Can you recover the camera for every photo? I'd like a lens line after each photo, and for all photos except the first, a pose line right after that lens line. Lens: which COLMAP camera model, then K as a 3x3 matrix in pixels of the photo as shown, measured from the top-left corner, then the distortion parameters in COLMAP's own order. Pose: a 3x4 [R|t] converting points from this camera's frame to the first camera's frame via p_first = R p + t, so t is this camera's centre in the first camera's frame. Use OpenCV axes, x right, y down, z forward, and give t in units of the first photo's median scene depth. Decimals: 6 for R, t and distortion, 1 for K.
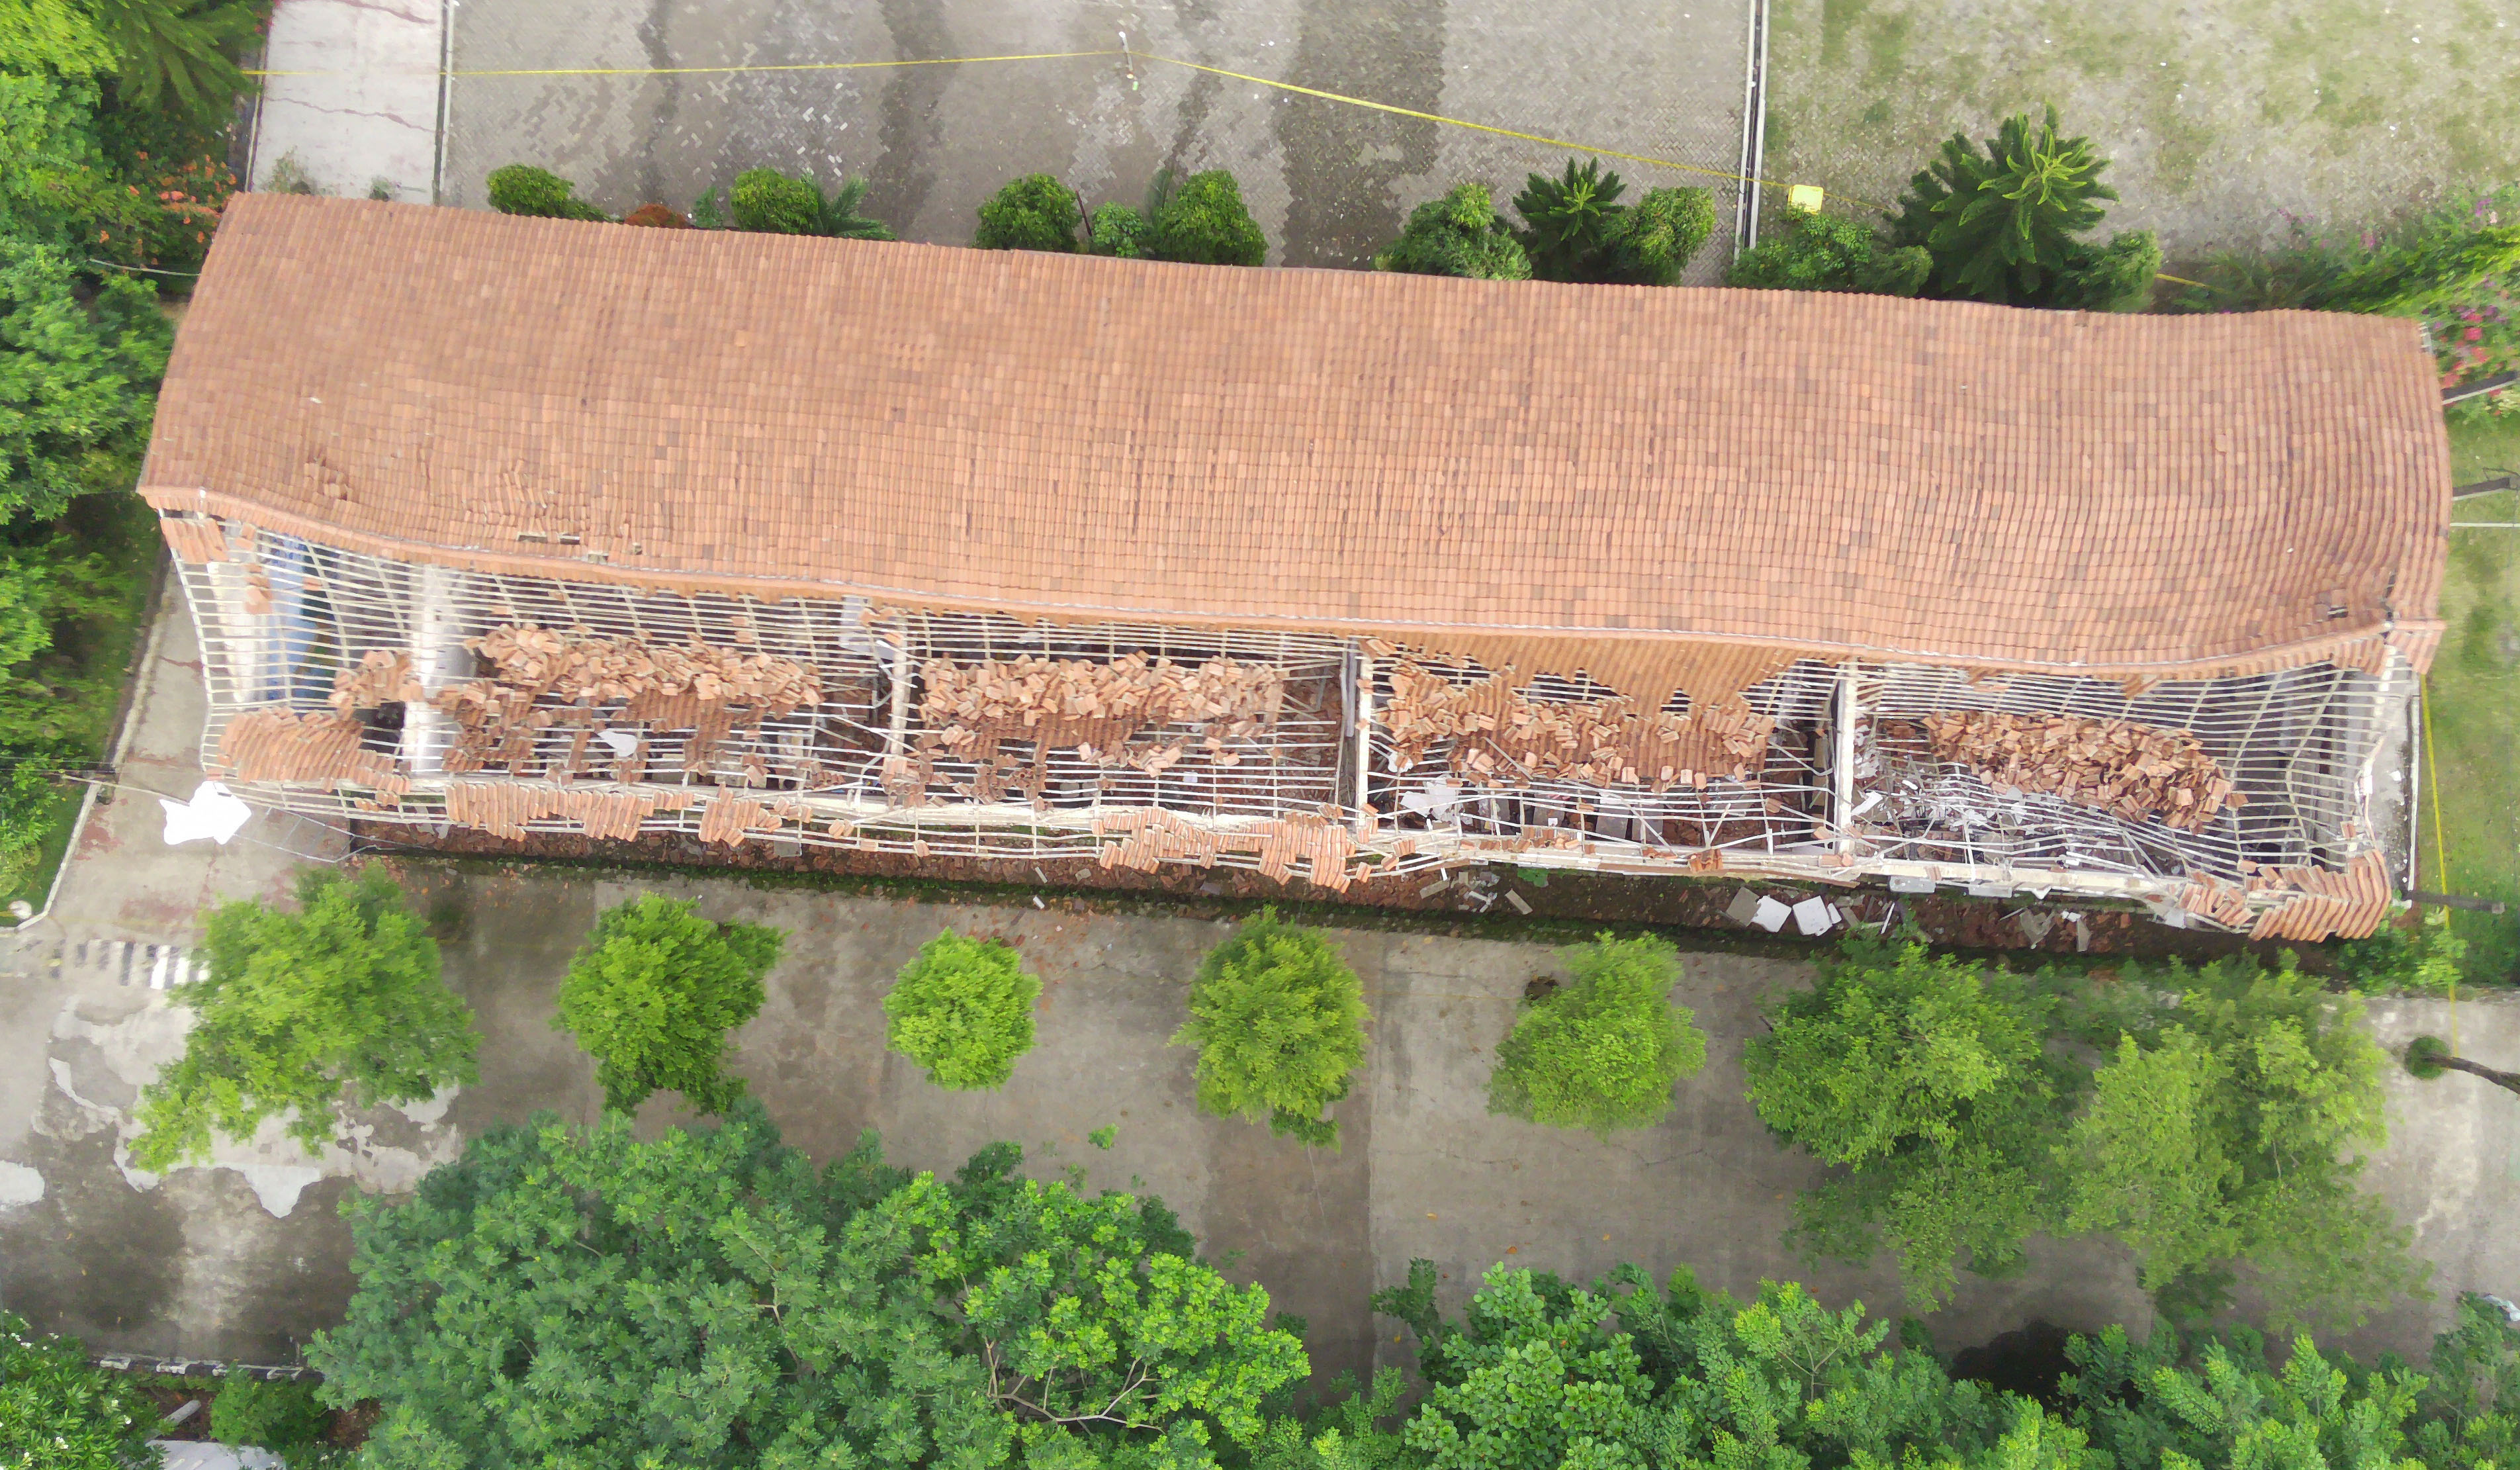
lens RADIAL K [[1906.7, 0, 1260.0], [0, 1906.7, 735.0], [0, 0, 1]] dist [0.105365, -0.116022]
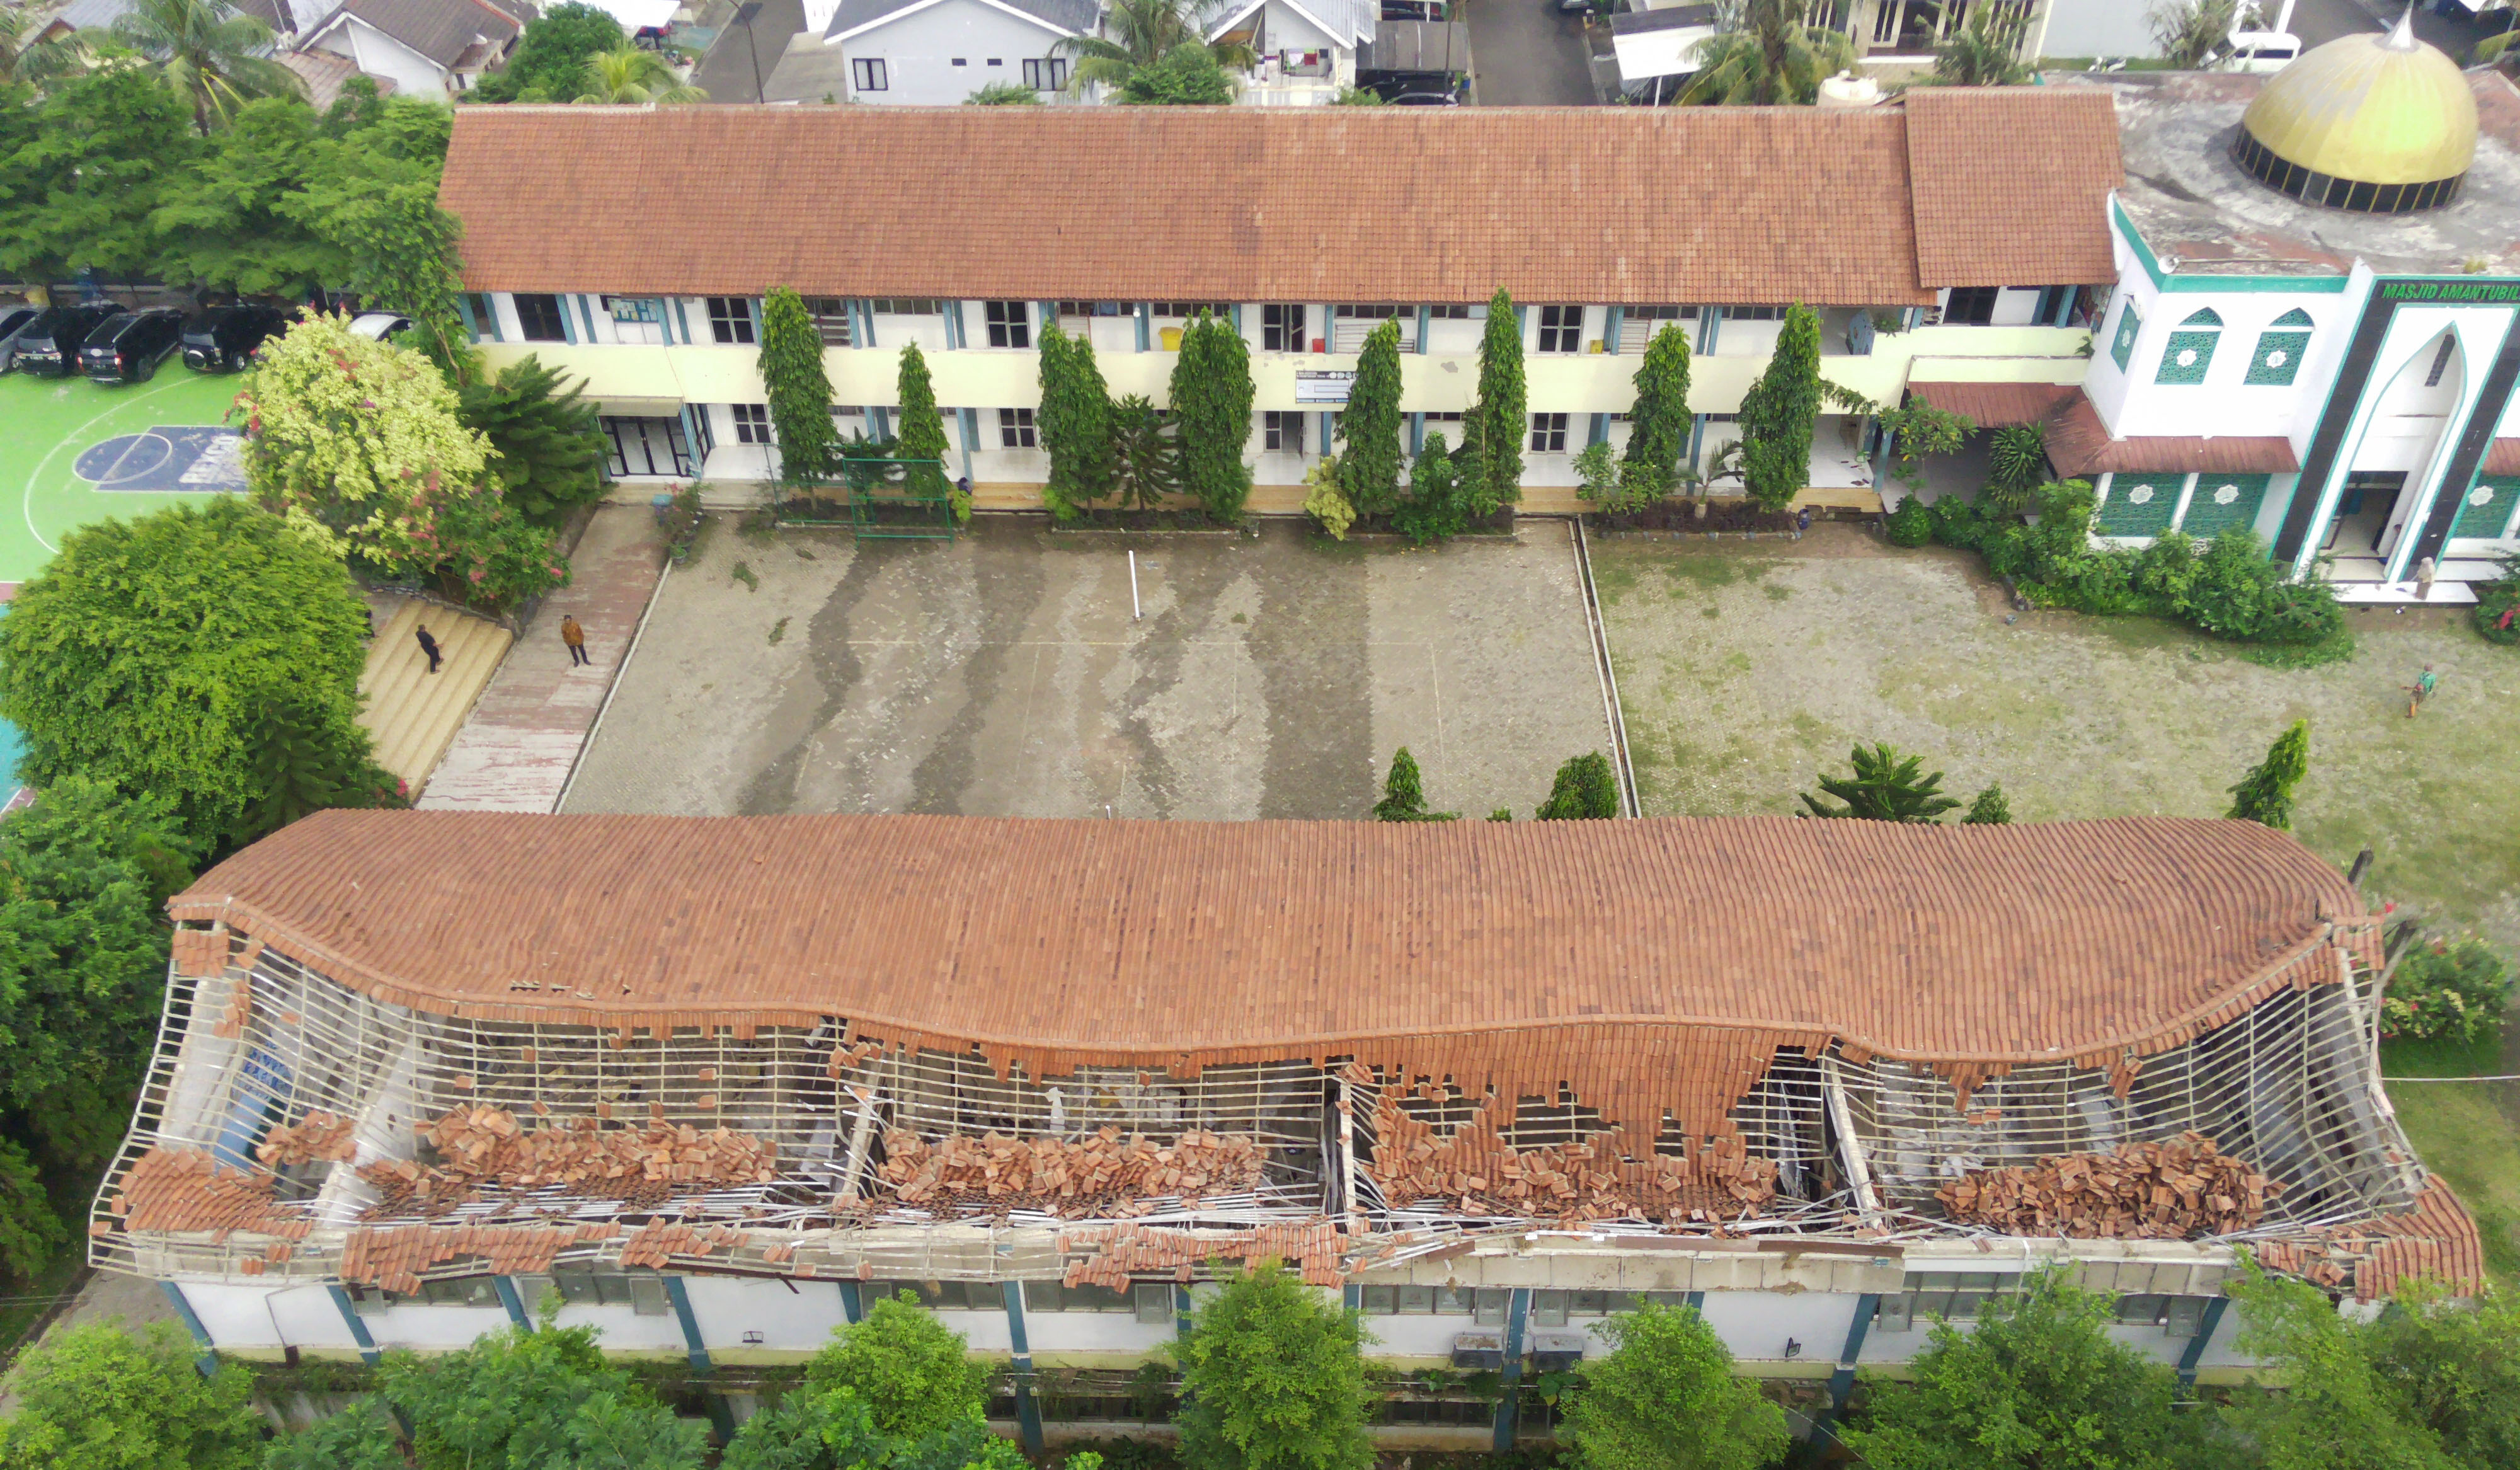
lens RADIAL K [[1935.5, 0, 1245.1], [0, 1935.5, 774.9], [0, 0, 1]] dist [0.132169, -0.188981]
pose [[0.999767, -0.002161, 0.021477, -0.017712], [0.017042, 0.689680, -0.723914, 0.575588], [-0.013248, 0.724111, 0.689556, 0.196291]]
